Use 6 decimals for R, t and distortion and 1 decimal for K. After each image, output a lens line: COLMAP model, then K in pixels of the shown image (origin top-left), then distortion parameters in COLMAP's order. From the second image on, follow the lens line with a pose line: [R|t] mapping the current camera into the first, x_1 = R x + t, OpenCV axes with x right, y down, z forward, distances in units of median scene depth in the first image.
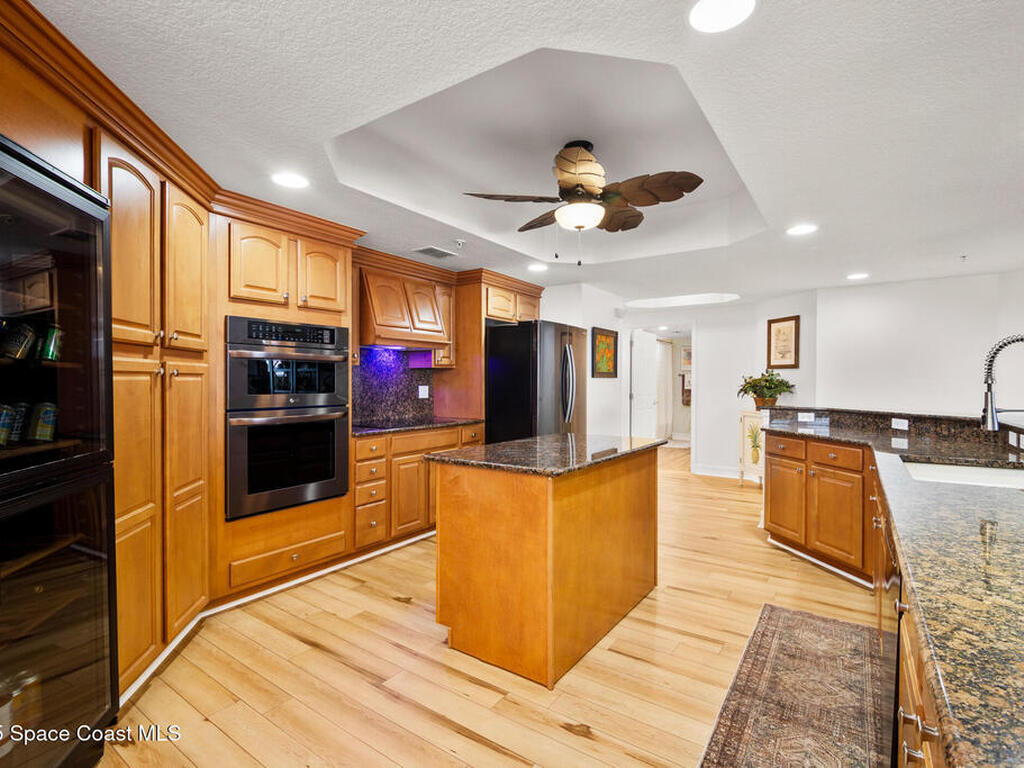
lens RADIAL K [[498.3, 0, 516.1], [0, 498.3, 378.5], [0, 0, 1]] dist [-0.008822, 0.000080]
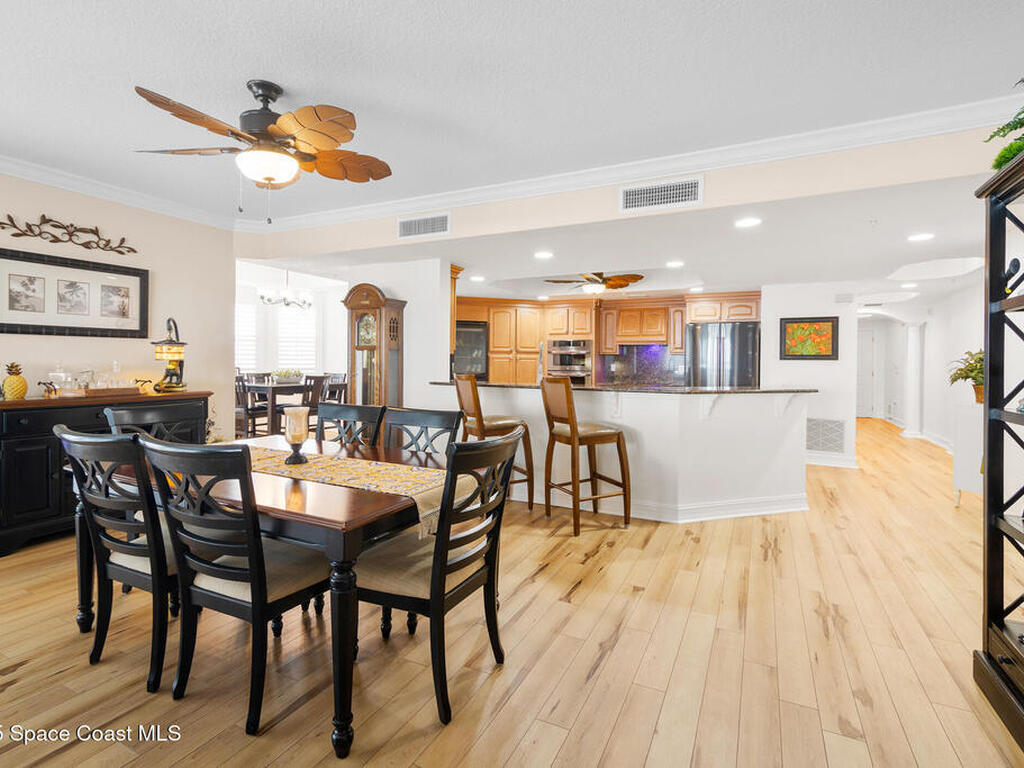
lens RADIAL K [[498.3, 0, 516.1], [0, 498.3, 378.5], [0, 0, 1]] dist [-0.008822, 0.000080]
pose [[0.133205, 0.033373, -0.990526, 2.171945], [-0.003157, 0.999442, 0.033249, 0.009299], [0.991083, -0.001302, 0.133236, 0.333247]]
